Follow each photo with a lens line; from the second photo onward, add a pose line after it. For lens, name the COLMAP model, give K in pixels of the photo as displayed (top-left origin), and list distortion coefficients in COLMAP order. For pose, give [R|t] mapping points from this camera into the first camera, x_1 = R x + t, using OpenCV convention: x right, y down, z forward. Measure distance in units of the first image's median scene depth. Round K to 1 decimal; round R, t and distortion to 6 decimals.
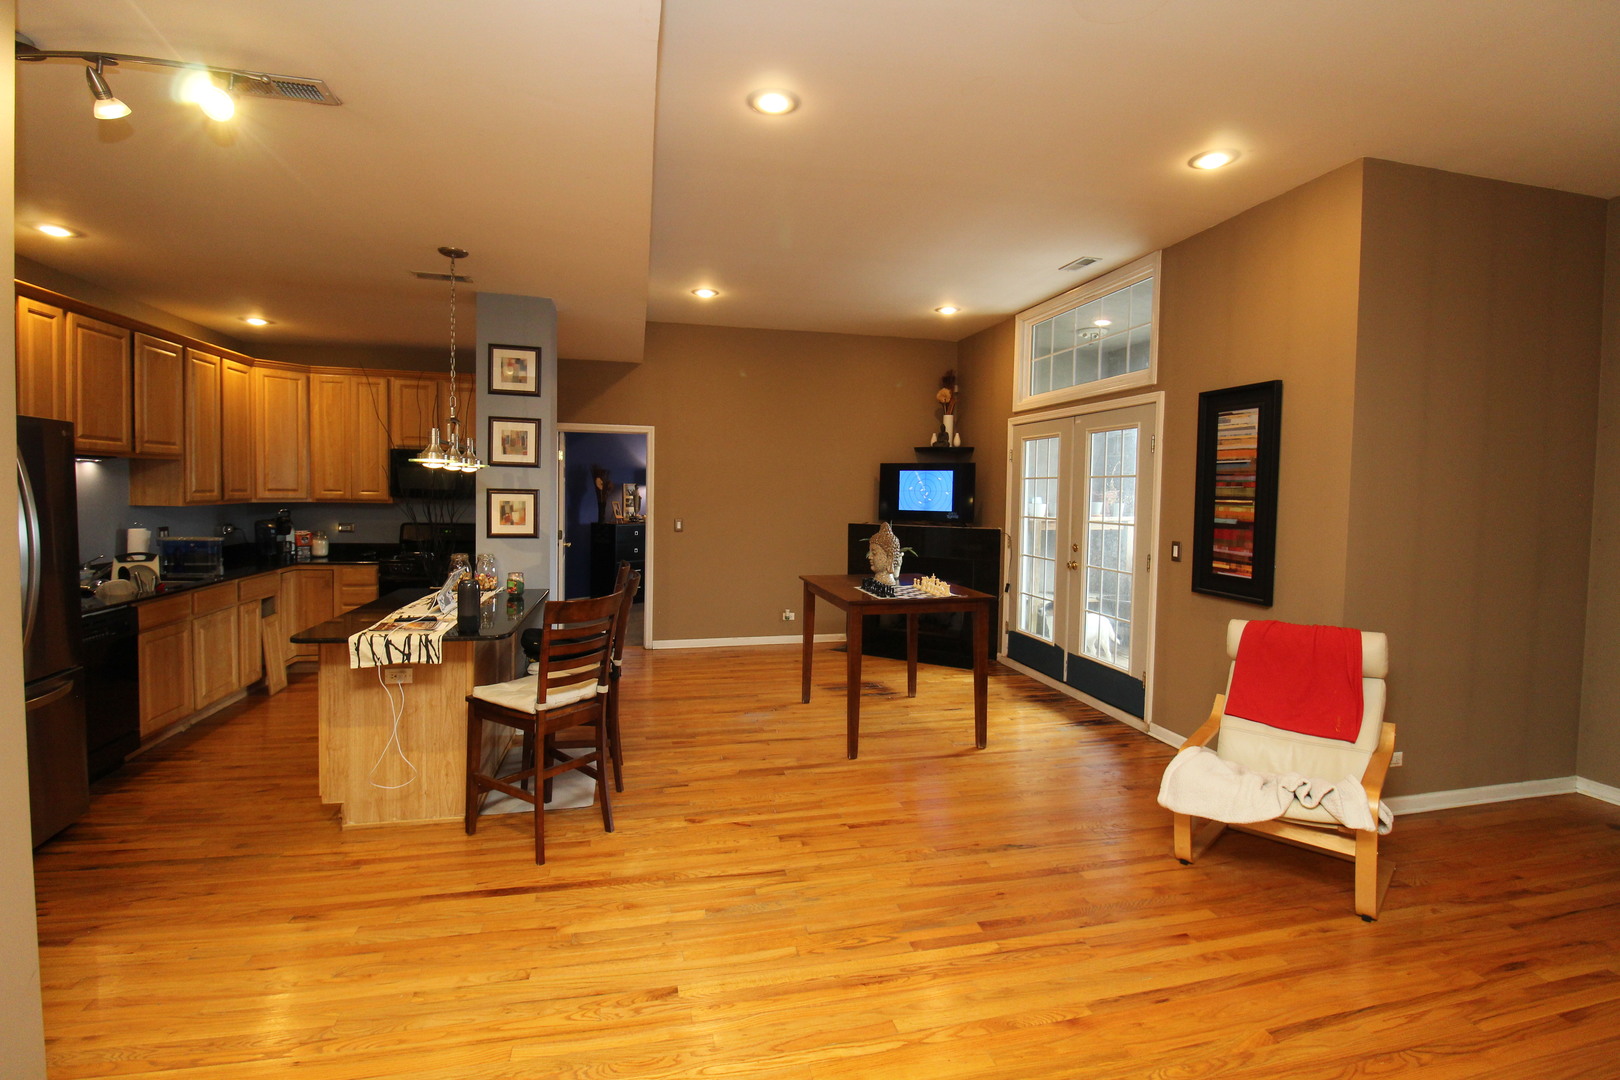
lens RADIAL K [[747.6, 0, 809.5], [0, 747.6, 523.8], [0, 0, 1]] dist [-0.003311, -0.010668]
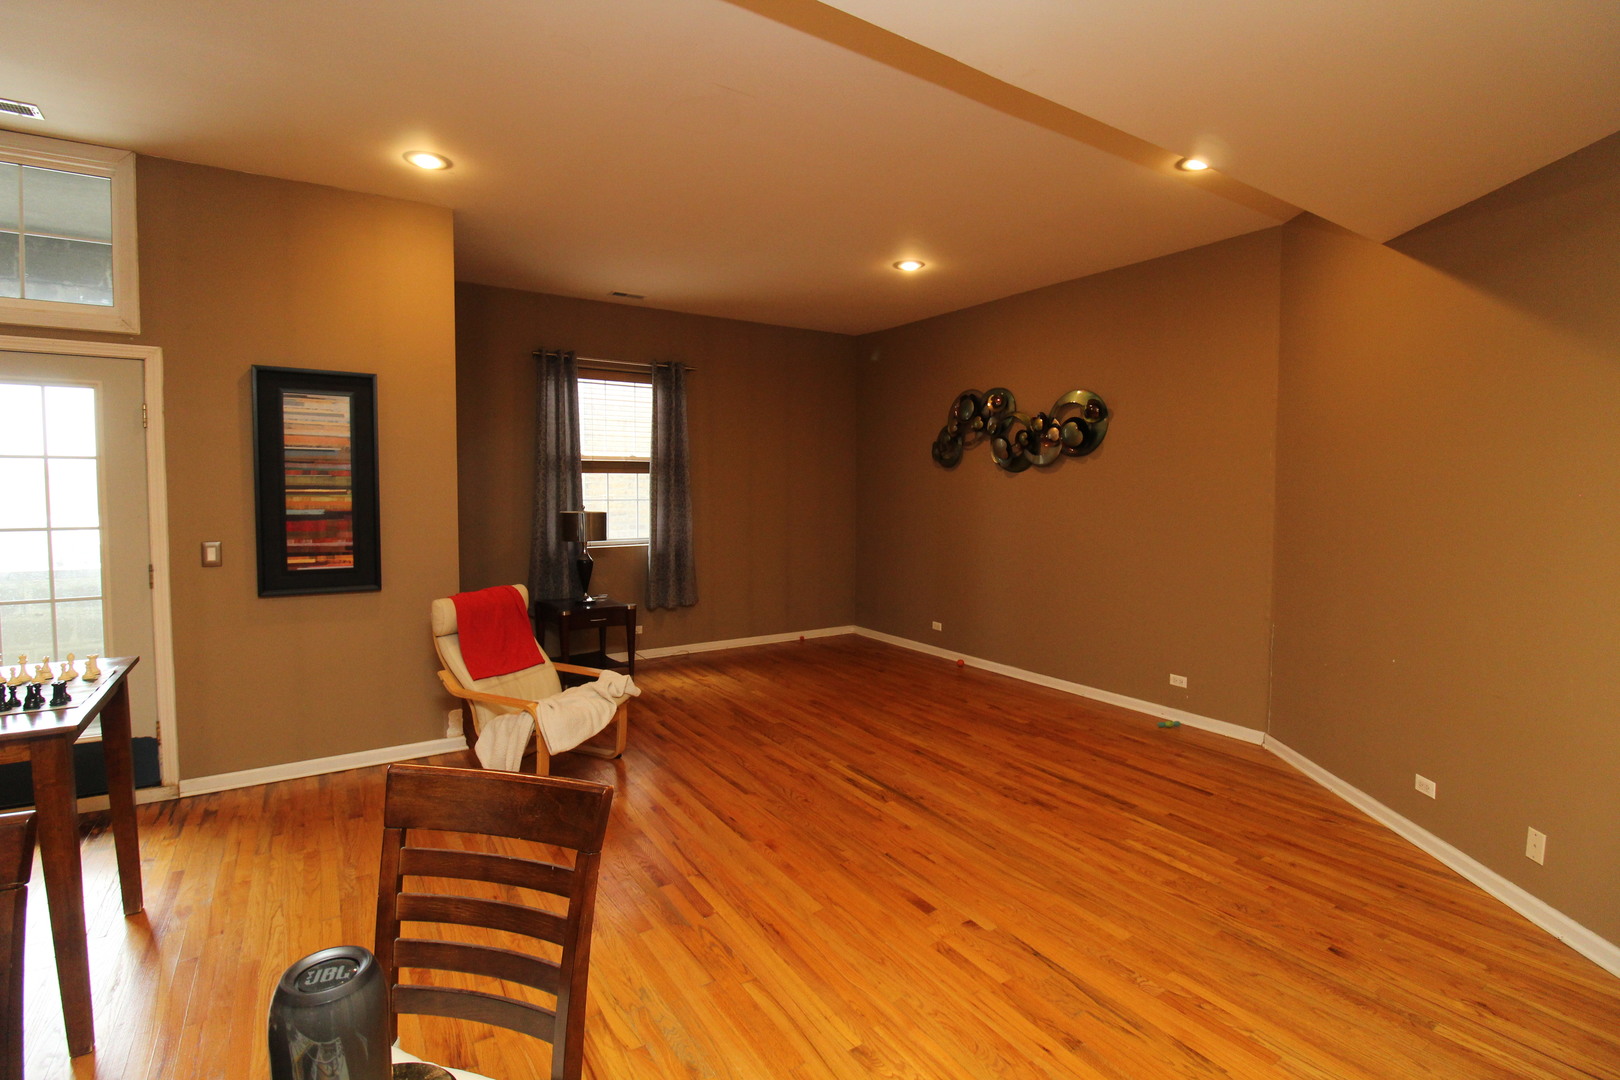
lens RADIAL K [[747.6, 0, 809.3], [0, 747.6, 526.9], [0, 0, 1]] dist [-0.003311, -0.010668]
pose [[-0.349711, -0.066396, 0.934502, -0.520945], [0.032889, 0.996001, 0.083073, -0.040919], [-0.936280, 0.059786, -0.346128, 0.722679]]
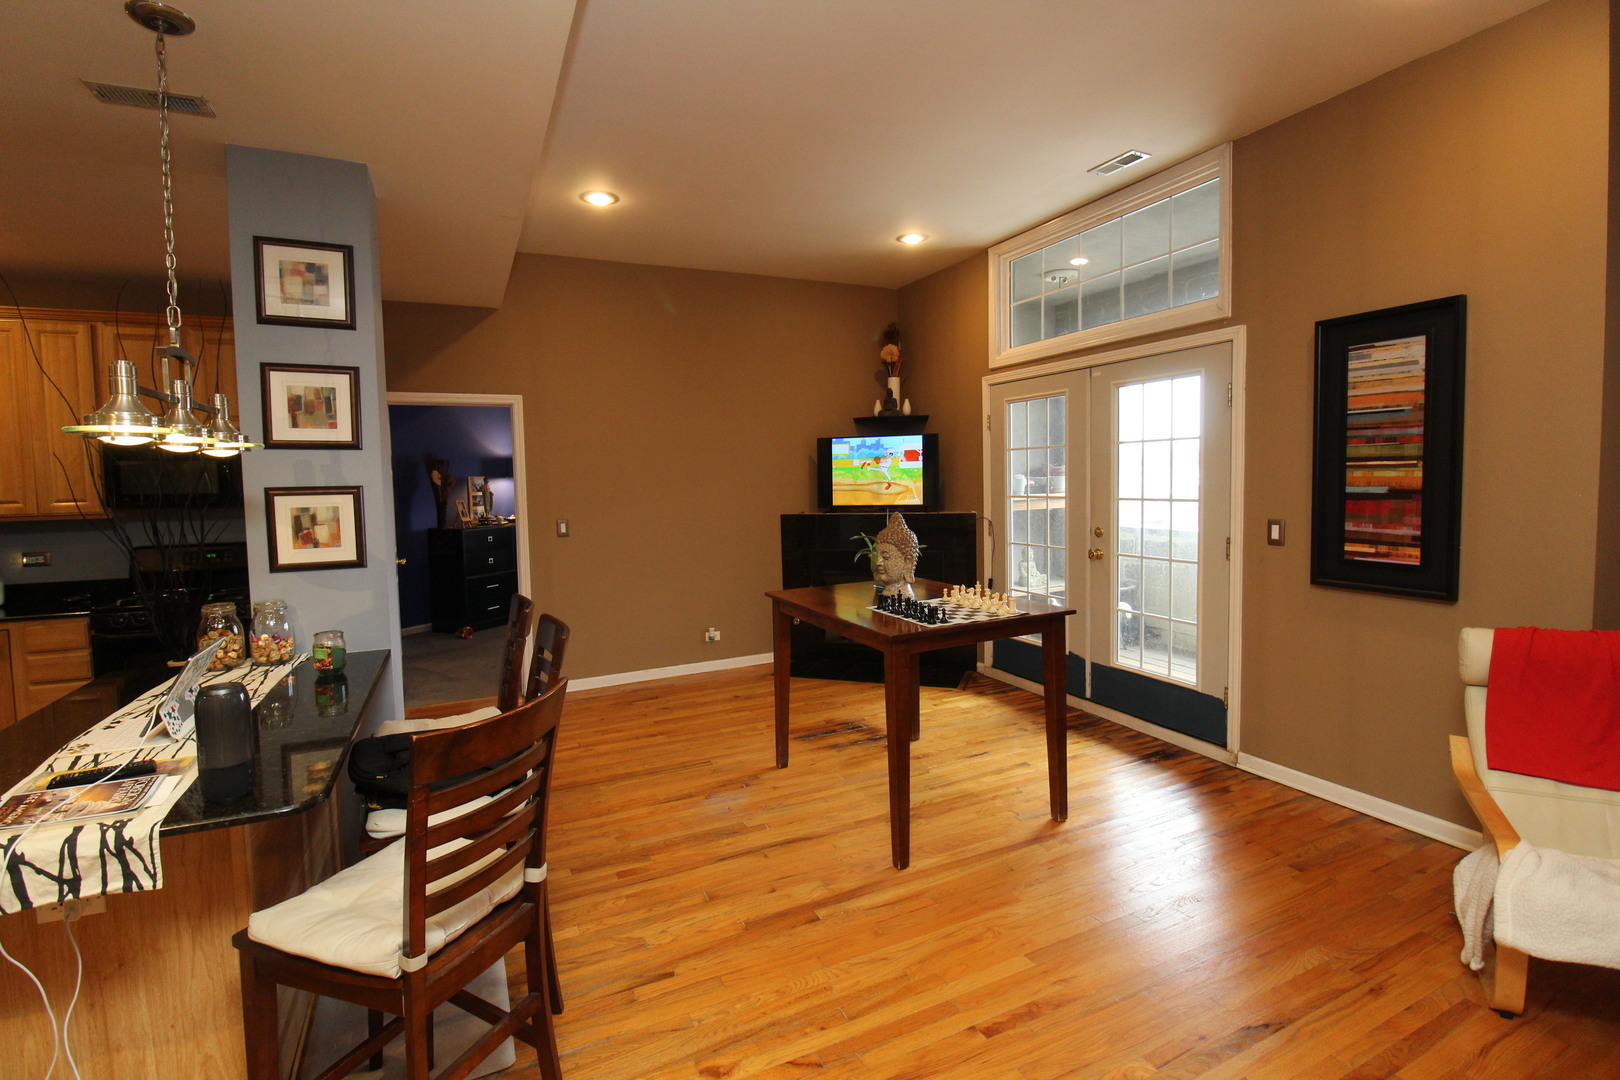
lens RADIAL K [[747.6, 0, 806.7], [0, 747.6, 522.6], [0, 0, 1]] dist [-0.003311, -0.010668]
pose [[0.977887, -0.050943, 0.202837, -0.148508], [0.047708, 0.998645, 0.020806, -0.012924], [-0.203622, -0.010669, 0.978991, 0.372208]]
